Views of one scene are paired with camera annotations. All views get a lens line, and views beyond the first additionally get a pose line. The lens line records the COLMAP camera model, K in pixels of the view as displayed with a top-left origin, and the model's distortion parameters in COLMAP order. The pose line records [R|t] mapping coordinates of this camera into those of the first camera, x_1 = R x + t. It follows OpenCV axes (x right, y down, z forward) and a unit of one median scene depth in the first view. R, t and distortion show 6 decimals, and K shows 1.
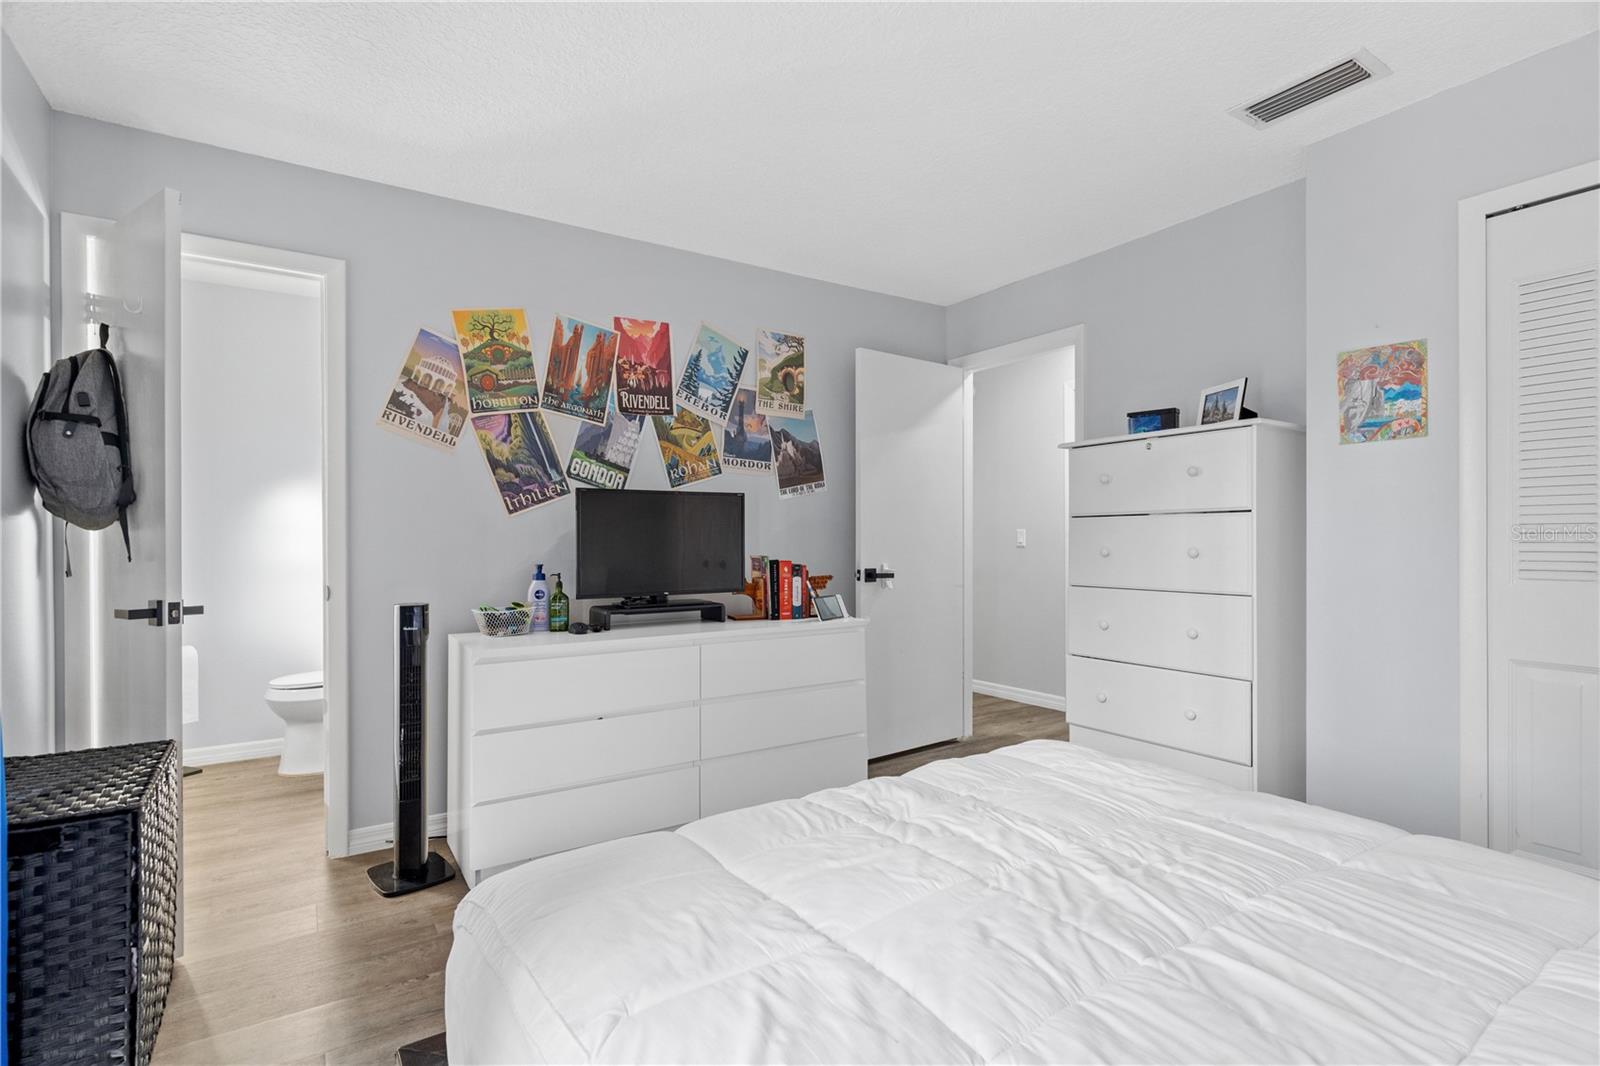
lens RADIAL K [[766.9, 0, 798.7], [0, 766.9, 533.7], [0, 0, 1]] dist [0.005189, -0.000090]
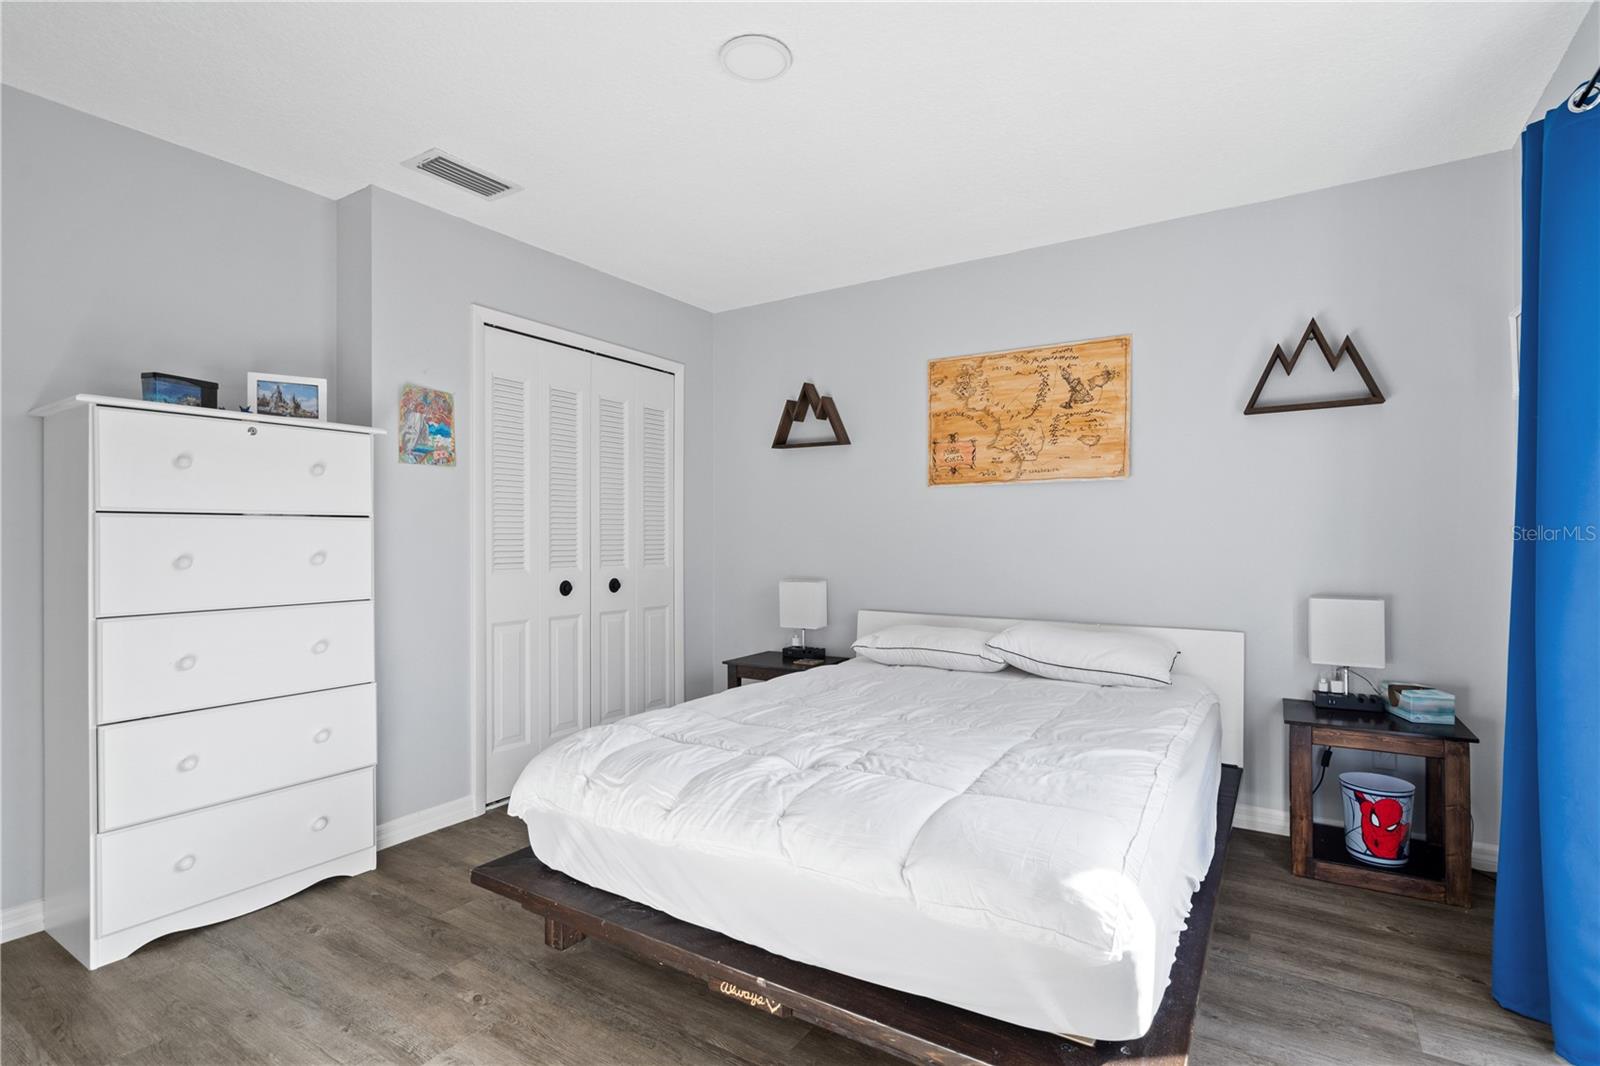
lens RADIAL K [[766.9, 0, 798.2], [0, 766.9, 540.4], [0, 0, 1]] dist [0.005189, -0.000090]
pose [[-0.398977, 0.002250, 0.916958, -0.631857], [-0.001574, 0.999994, -0.003139, 0.005208], [-0.916960, -0.002696, -0.398971, 0.948265]]
